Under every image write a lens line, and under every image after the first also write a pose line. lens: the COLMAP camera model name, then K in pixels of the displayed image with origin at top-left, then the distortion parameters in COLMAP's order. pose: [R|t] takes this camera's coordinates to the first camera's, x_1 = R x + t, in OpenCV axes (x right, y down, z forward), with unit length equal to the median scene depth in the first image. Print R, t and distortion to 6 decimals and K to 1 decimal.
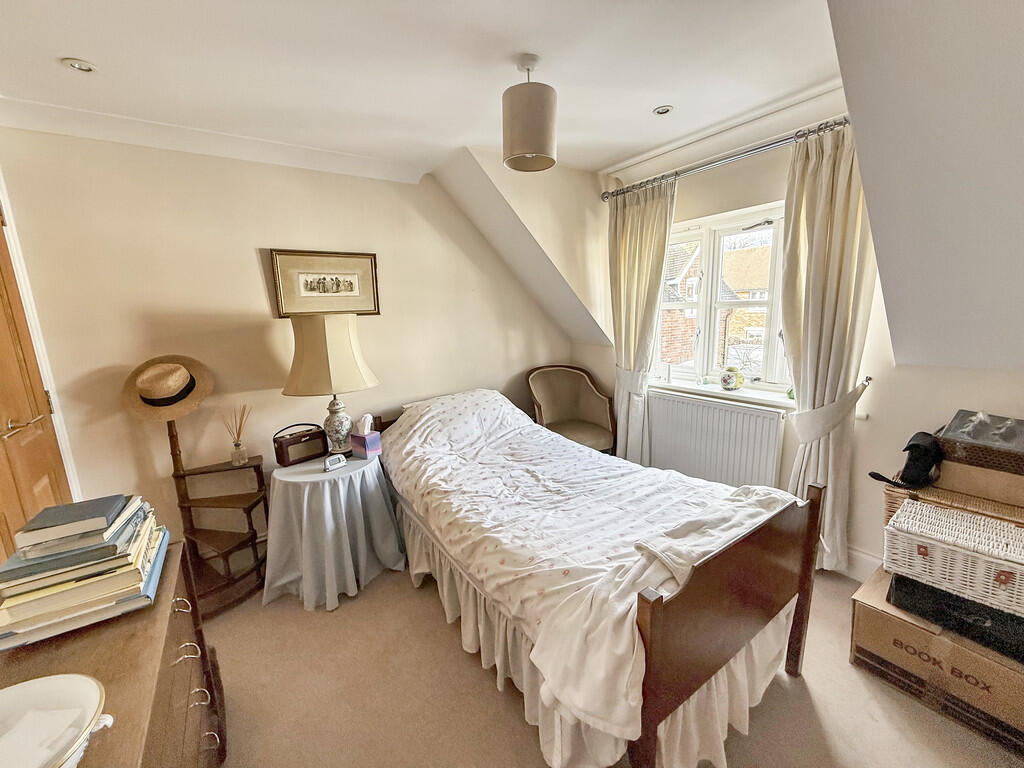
lens RADIAL K [[409.0, 0, 509.4], [0, 409.0, 383.5], [0, 0, 1]] dist [0.004057, -0.000190]
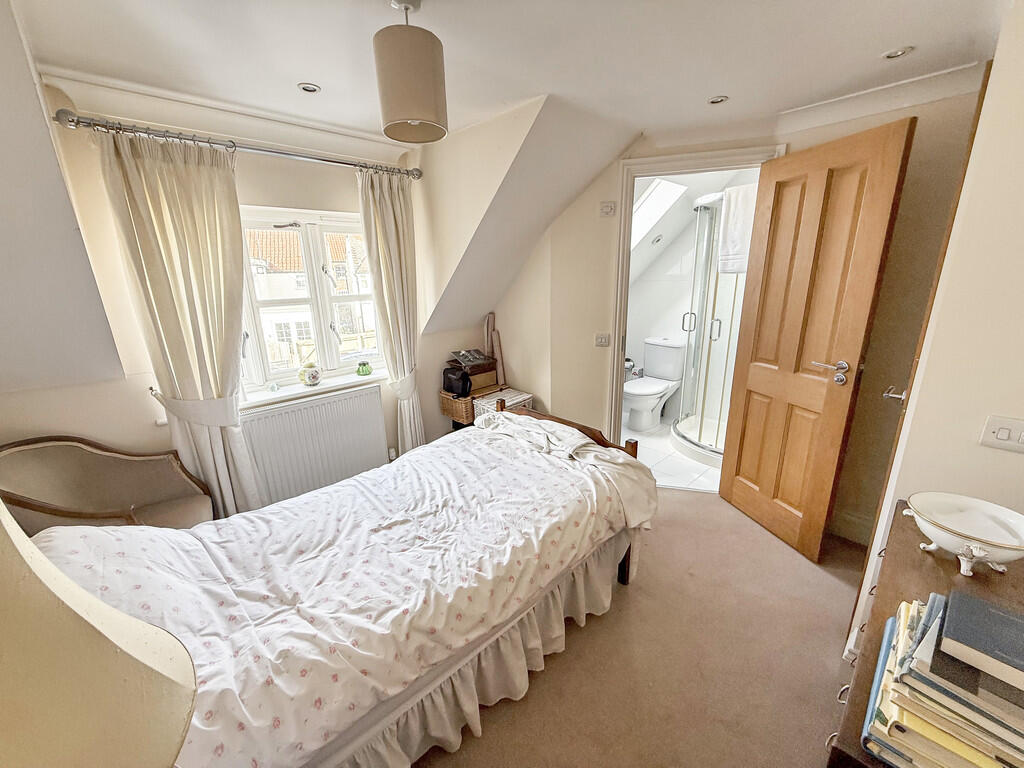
lens RADIAL K [[409.0, 0, 510.7], [0, 409.0, 383.9], [0, 0, 1]] dist [0.004057, -0.000190]
pose [[-0.148952, -0.224757, 0.962963, -0.629818], [0.214084, 0.943400, 0.253306, -0.169773], [-0.965392, 0.243885, -0.092404, 0.737671]]
